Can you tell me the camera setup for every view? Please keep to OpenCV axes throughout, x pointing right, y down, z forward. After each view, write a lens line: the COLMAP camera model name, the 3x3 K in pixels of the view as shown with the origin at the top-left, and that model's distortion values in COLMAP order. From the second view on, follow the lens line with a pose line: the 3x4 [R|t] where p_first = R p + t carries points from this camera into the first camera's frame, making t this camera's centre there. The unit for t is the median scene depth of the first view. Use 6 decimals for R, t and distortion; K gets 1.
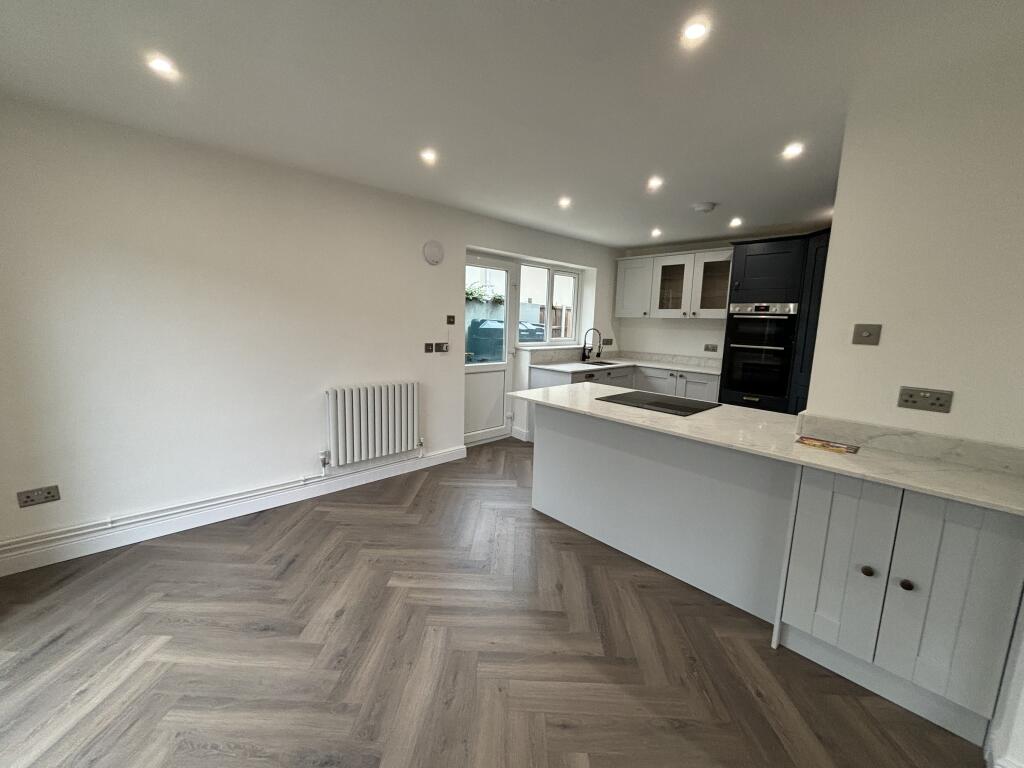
lens RADIAL K [[415.2, 0, 512.0], [0, 415.2, 384.0], [0, 0, 1]] dist [-0.003283, -0.000208]
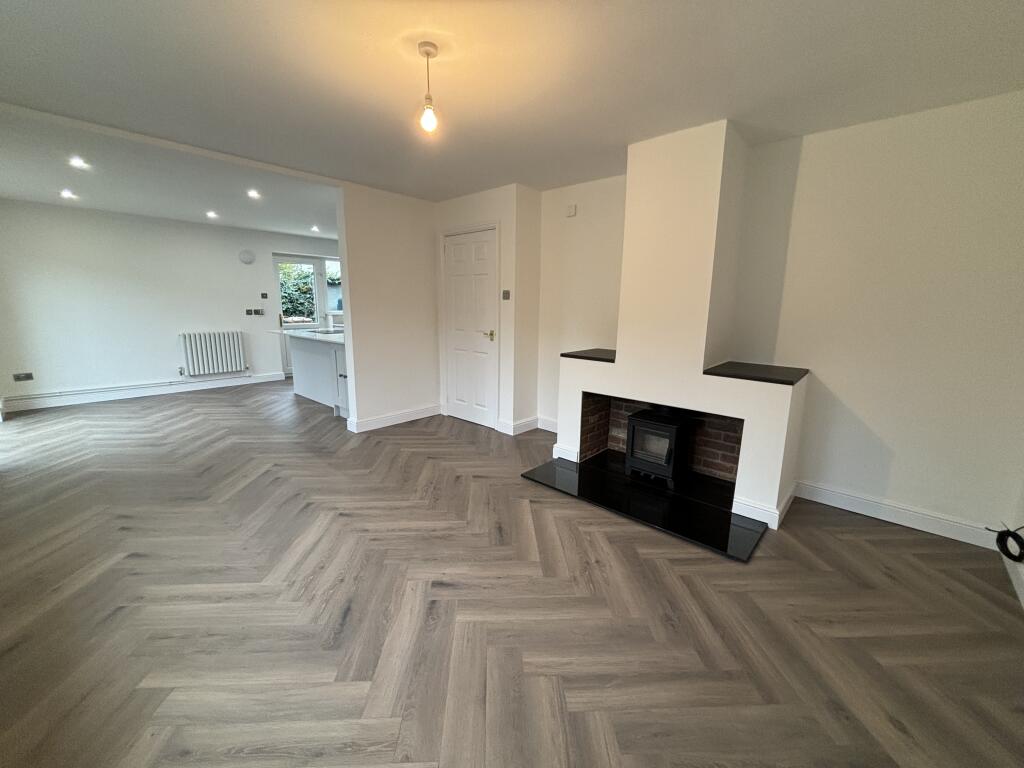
lens RADIAL K [[411.3, 0, 512.0], [0, 411.3, 384.0], [0, 0, 1]] dist [-0.000829, 0.000624]
pose [[0.996939, -0.035233, 0.069798, 0.665342], [0.032310, 0.998571, 0.042565, 0.152318], [-0.071197, -0.040179, 0.996653, -0.702513]]
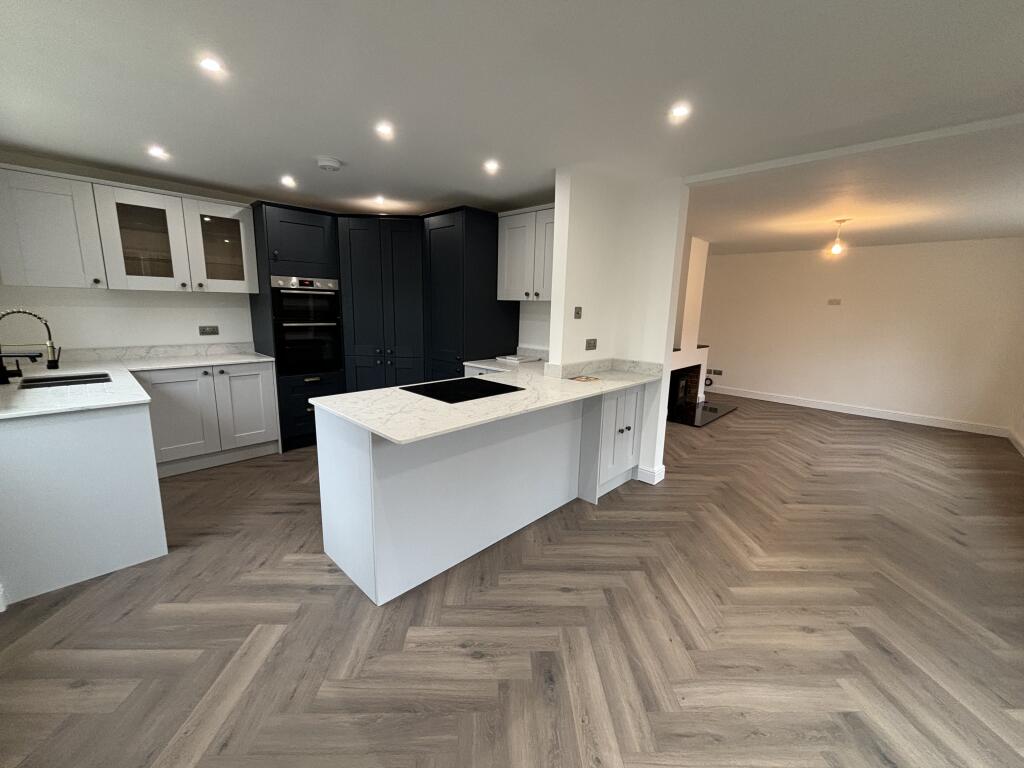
lens RADIAL K [[411.3, 0, 512.0], [0, 411.3, 384.0], [0, 0, 1]] dist [-0.000829, 0.000624]
pose [[-0.057679, -0.215286, 0.974846, -0.370987], [0.128702, 0.966720, 0.221107, -0.103715], [-0.990004, 0.138218, -0.028051, 0.572267]]
